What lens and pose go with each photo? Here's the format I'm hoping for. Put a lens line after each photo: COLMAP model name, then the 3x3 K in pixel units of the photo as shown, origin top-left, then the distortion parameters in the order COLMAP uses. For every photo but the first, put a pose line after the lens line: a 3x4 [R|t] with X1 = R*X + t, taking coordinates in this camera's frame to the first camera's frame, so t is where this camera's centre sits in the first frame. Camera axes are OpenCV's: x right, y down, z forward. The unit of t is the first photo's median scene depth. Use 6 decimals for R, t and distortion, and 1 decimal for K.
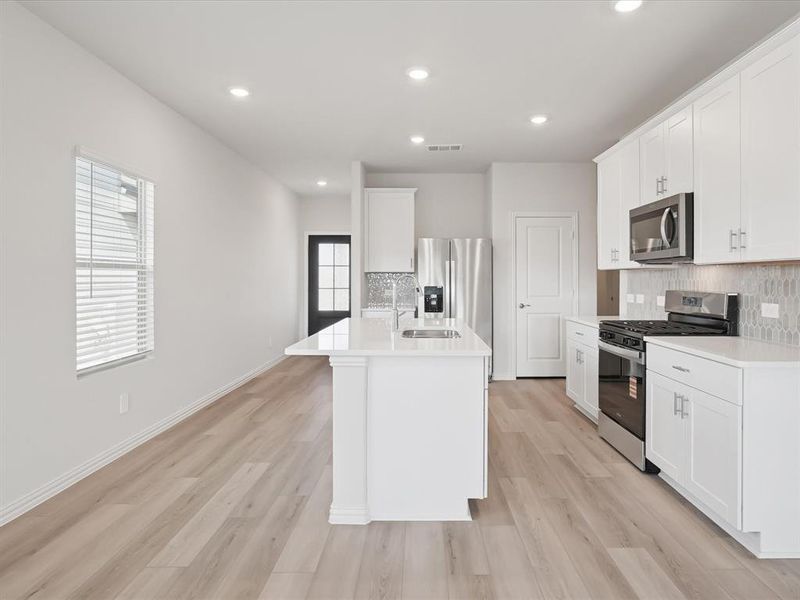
lens RADIAL K [[484.4, 0, 422.3], [0, 484.4, 277.9], [0, 0, 1]] dist [-0.006481, -0.001066]
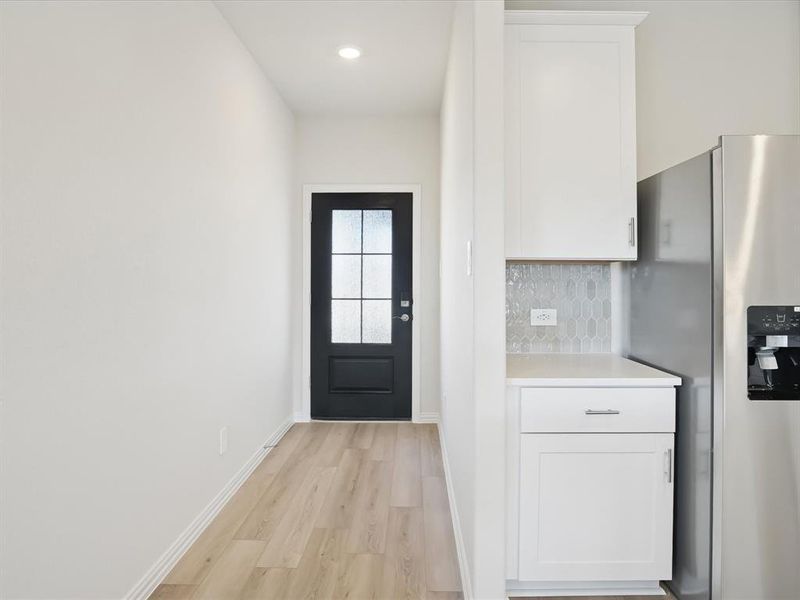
lens RADIAL K [[498.6, 0, 400.9], [0, 498.6, 274.9], [0, 0, 1]] dist [-0.032760, -0.000592]
pose [[0.999602, 0.002286, -0.028103, -0.283892], [-0.002530, 0.999959, -0.008658, 0.003626], [0.028082, 0.008725, 0.999568, 1.080231]]
